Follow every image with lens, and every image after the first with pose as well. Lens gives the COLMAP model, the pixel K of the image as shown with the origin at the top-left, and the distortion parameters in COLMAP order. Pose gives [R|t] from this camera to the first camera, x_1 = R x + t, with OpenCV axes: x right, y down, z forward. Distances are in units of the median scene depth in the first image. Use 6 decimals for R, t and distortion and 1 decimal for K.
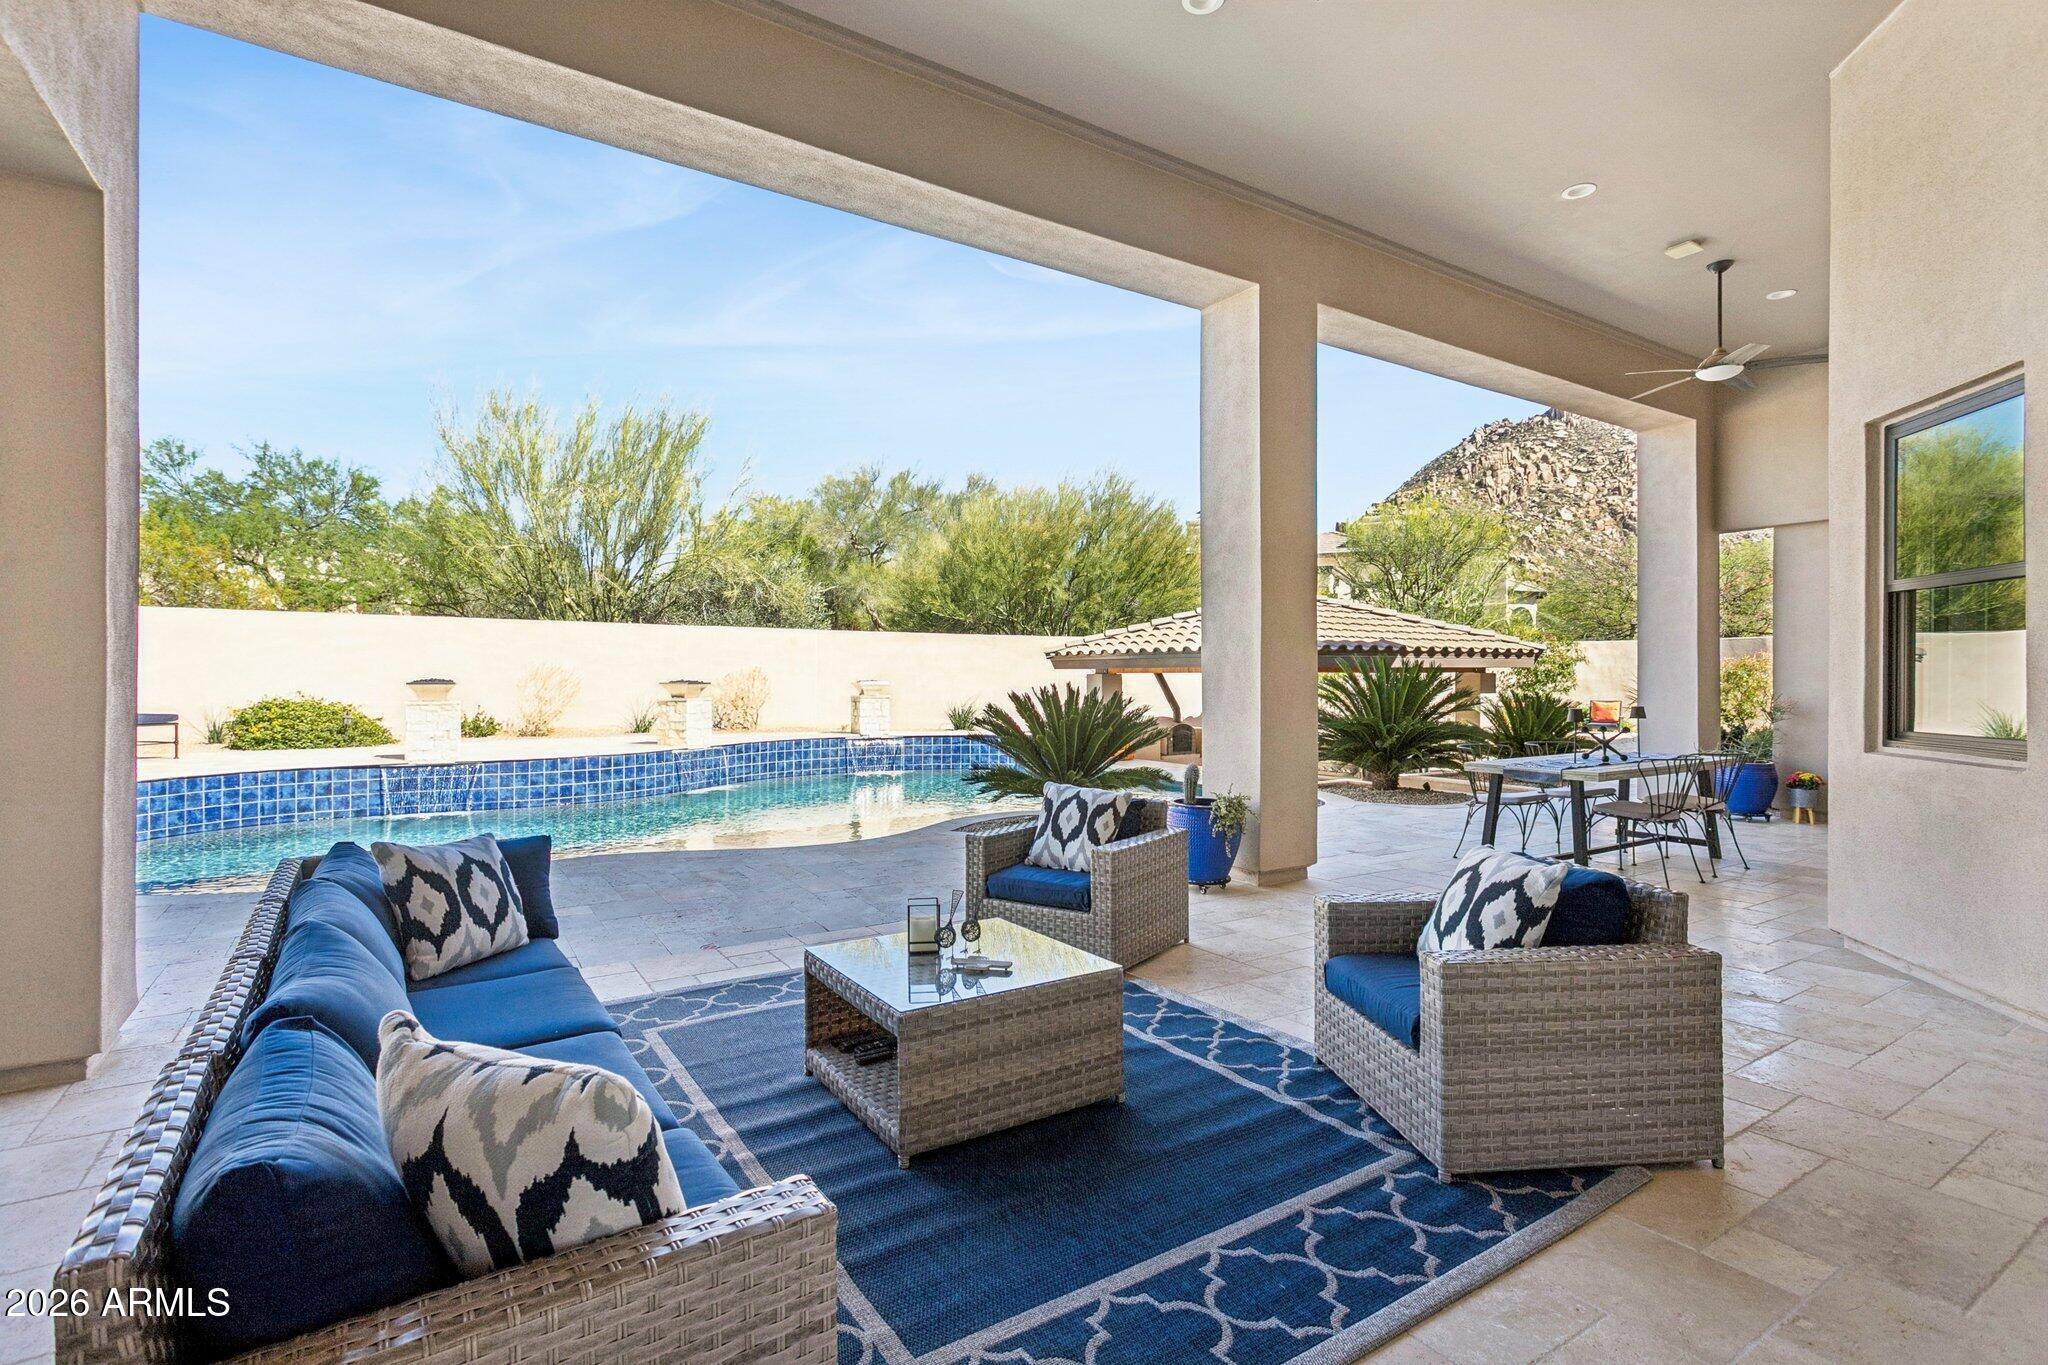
lens RADIAL K [[965.2, 0, 1018.8], [0, 965.2, 678.8], [0, 0, 1]] dist [0.000258, 0.001214]
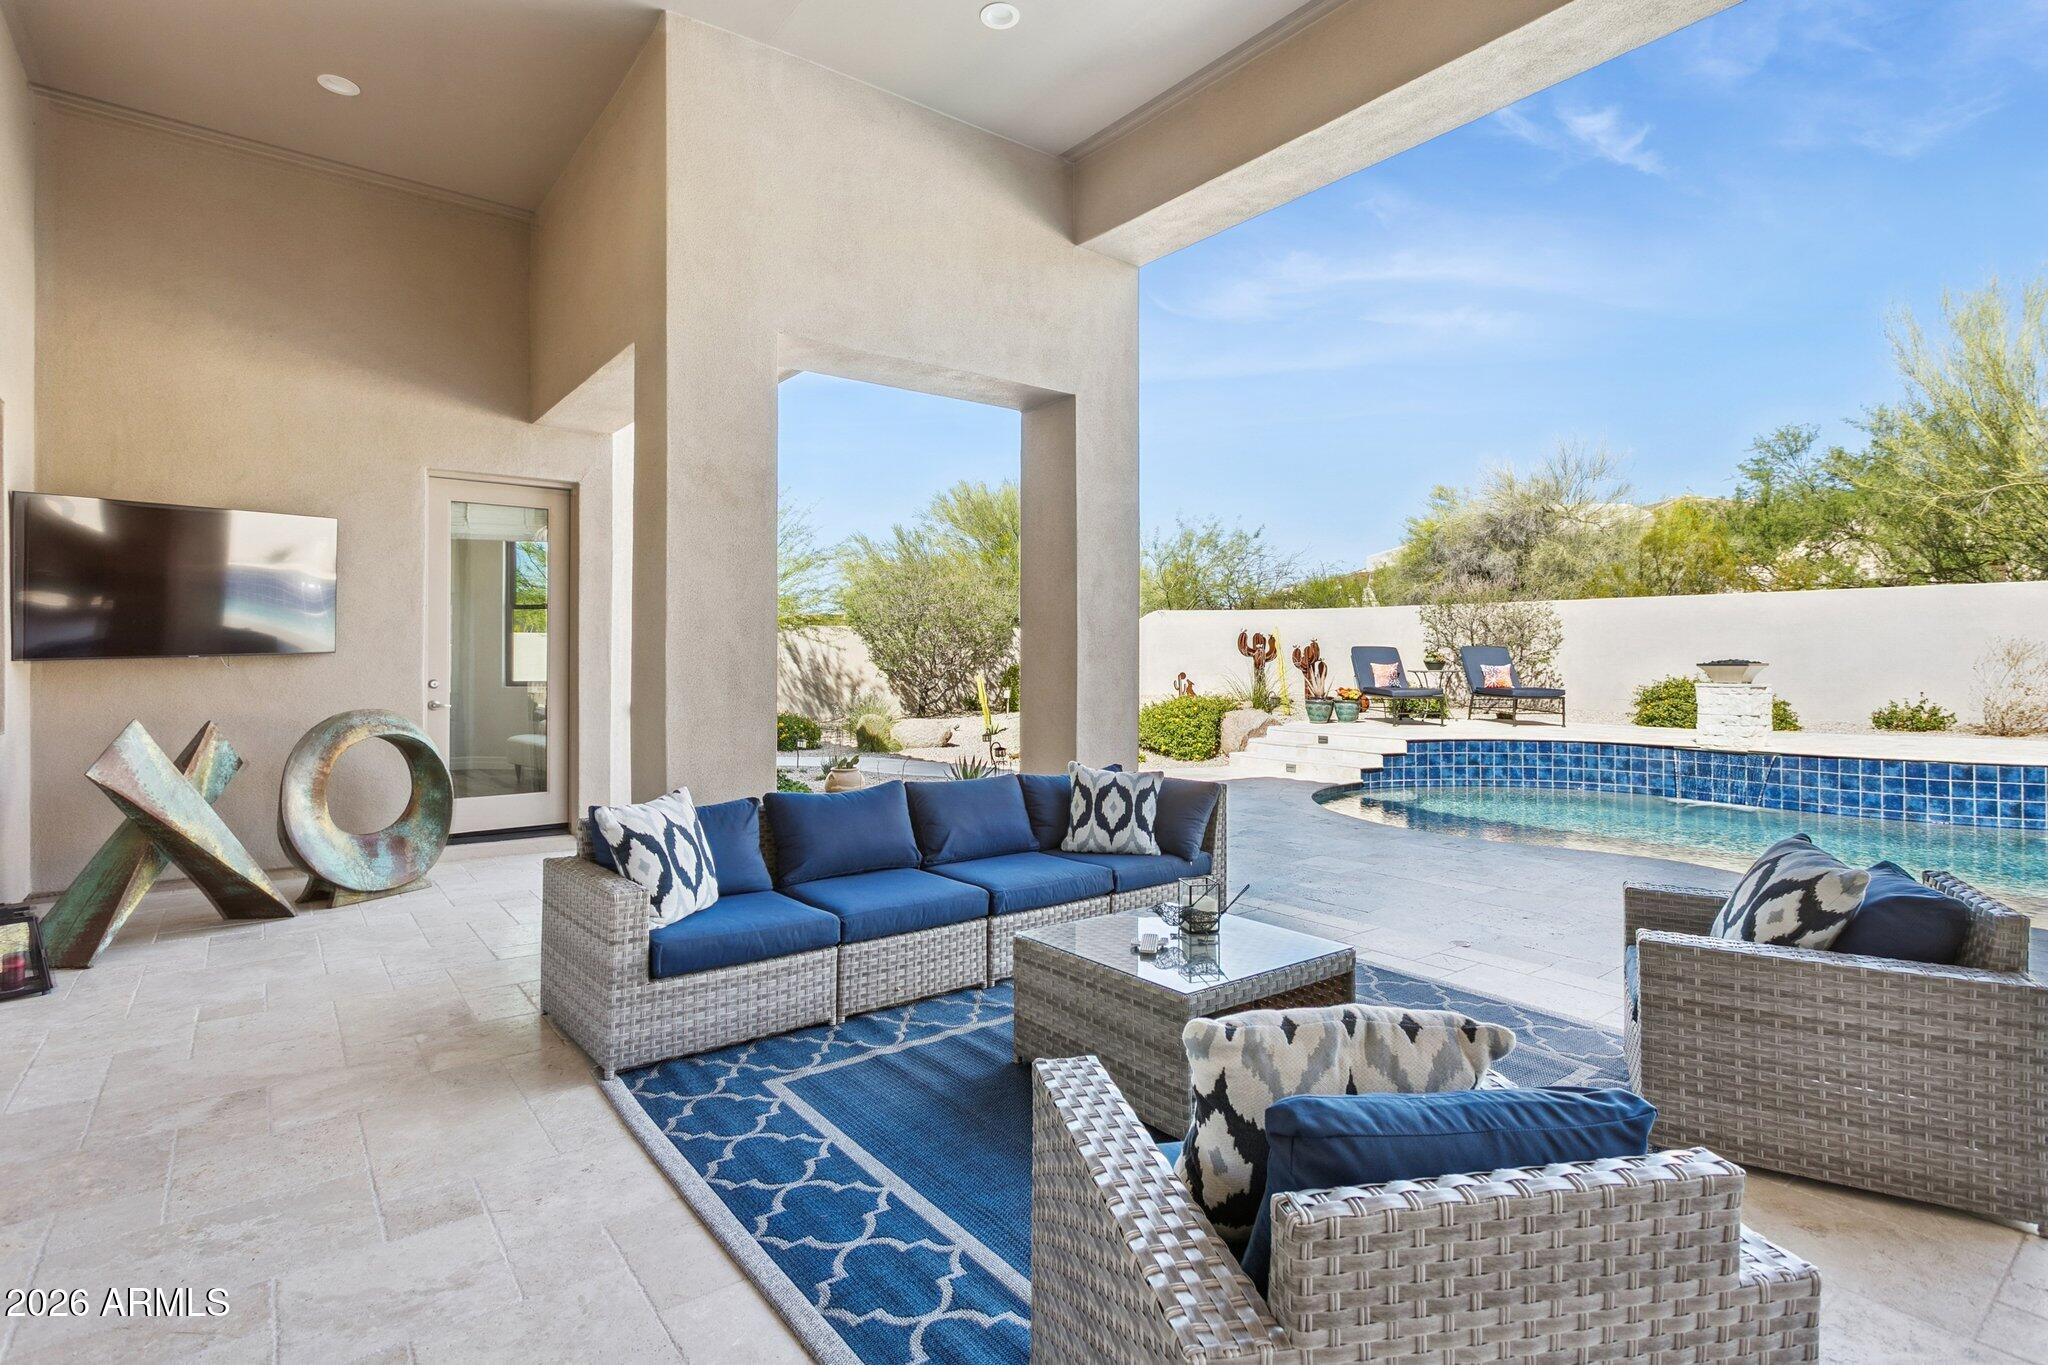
lens RADIAL K [[990.4, 0, 1014.7], [0, 990.4, 653.0], [0, 0, 1]] dist [-0.004422, 0.000664]
pose [[0.081151, -0.007962, -0.996670, 0.279802], [0.000375, 0.999968, -0.007957, 0.000666], [0.996702, 0.000272, 0.081151, 0.223757]]
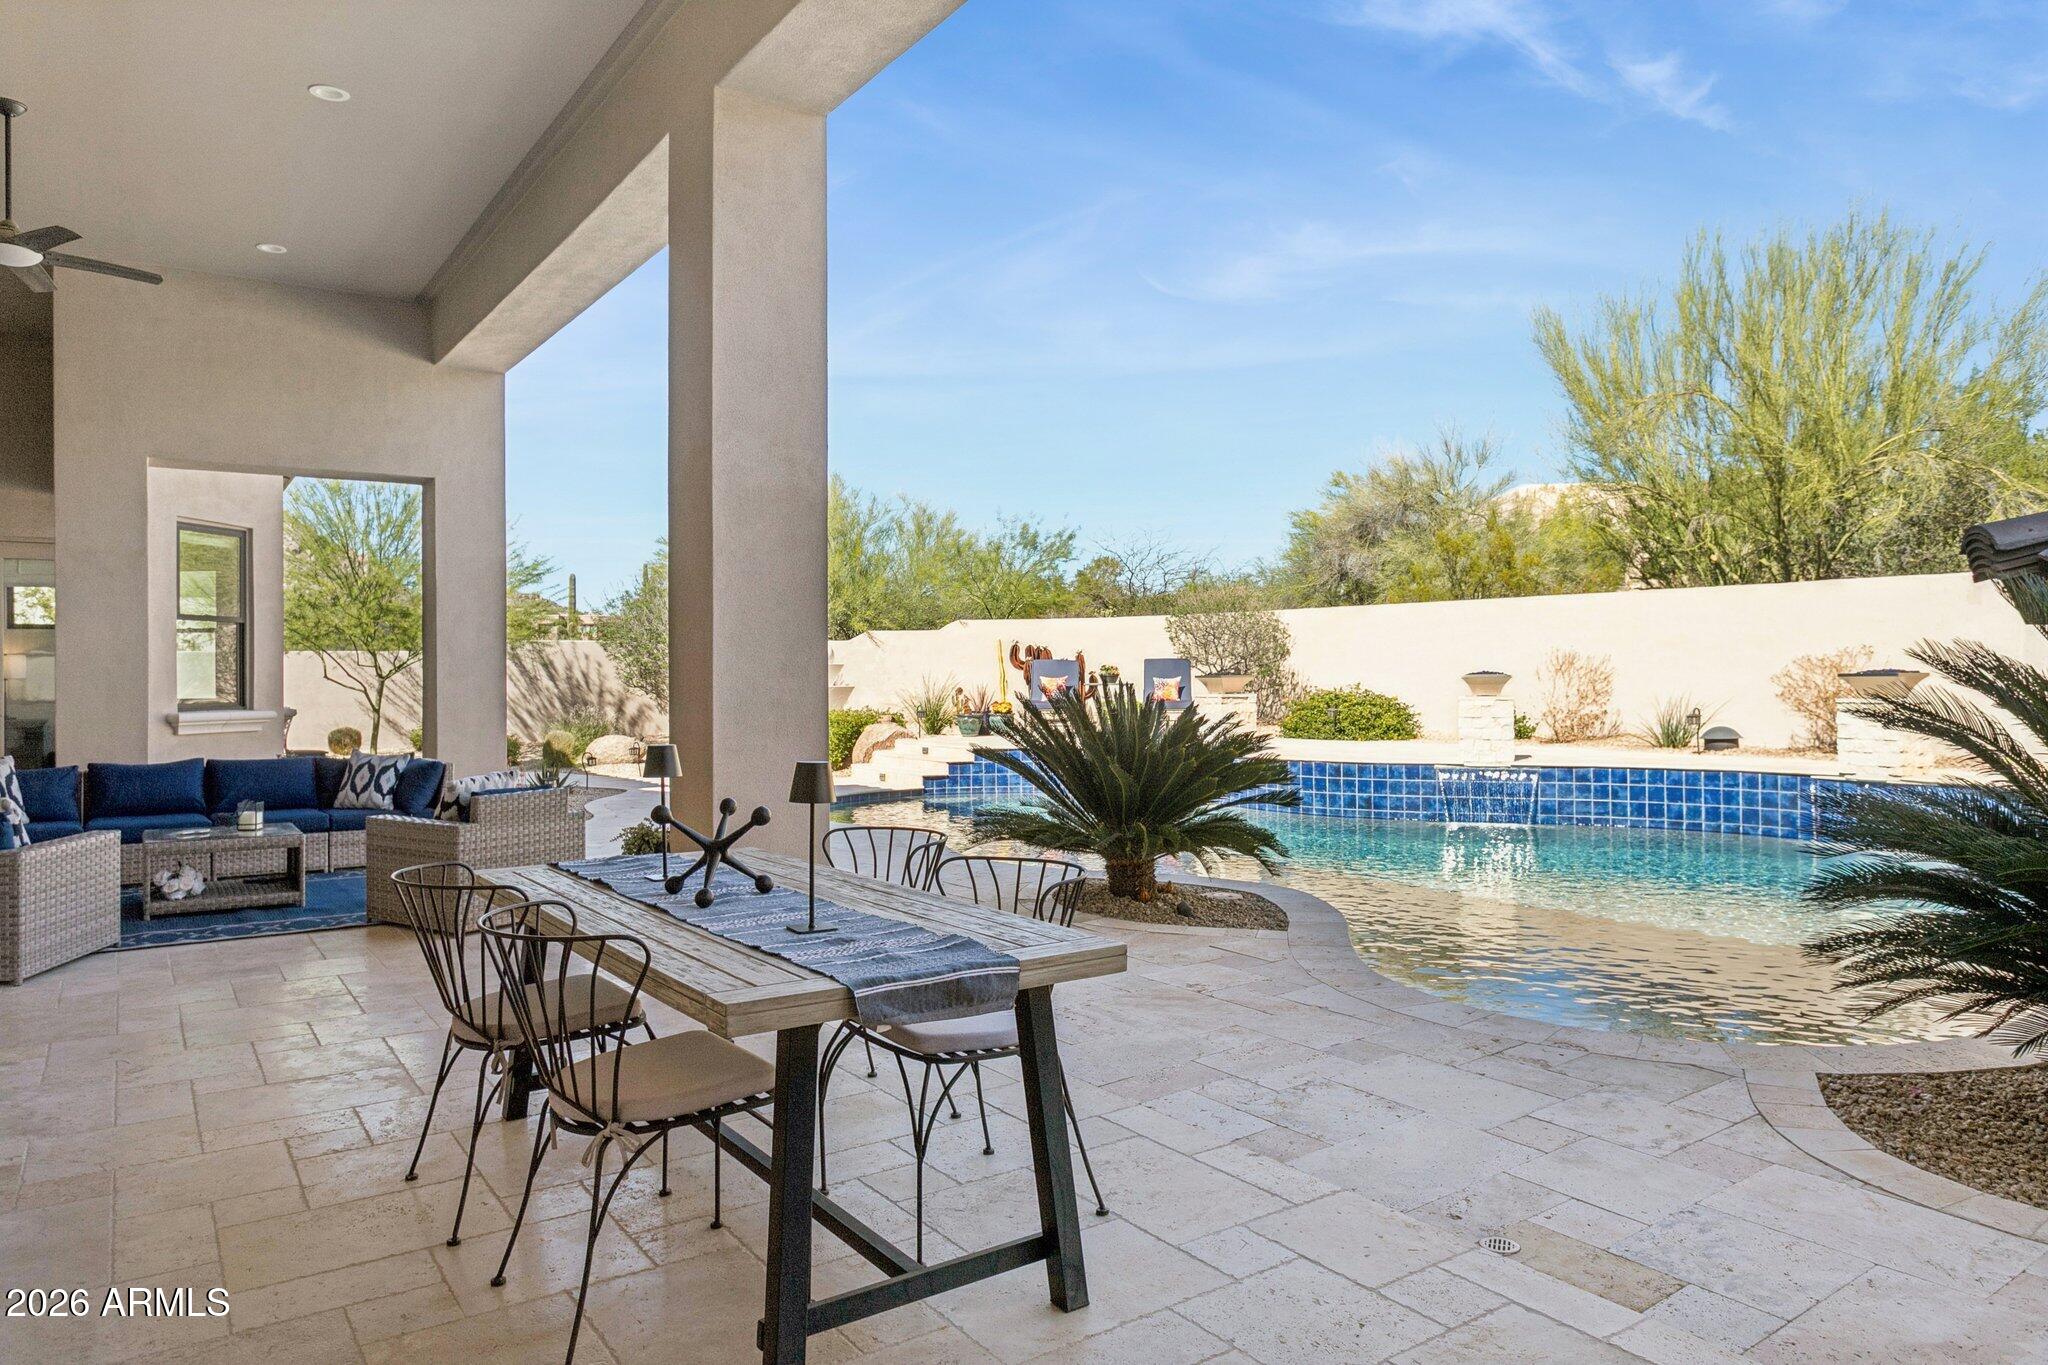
lens RADIAL K [[1300.6, 0, 1037.4], [0, 1300.6, 673.6], [0, 0, 1]] dist [0.004194, 0.000524]
pose [[0.046593, 0.000034, -0.998914, 0.726098], [0.008004, 0.999968, 0.000408, -0.000628], [0.998882, -0.008015, 0.046592, 0.718496]]
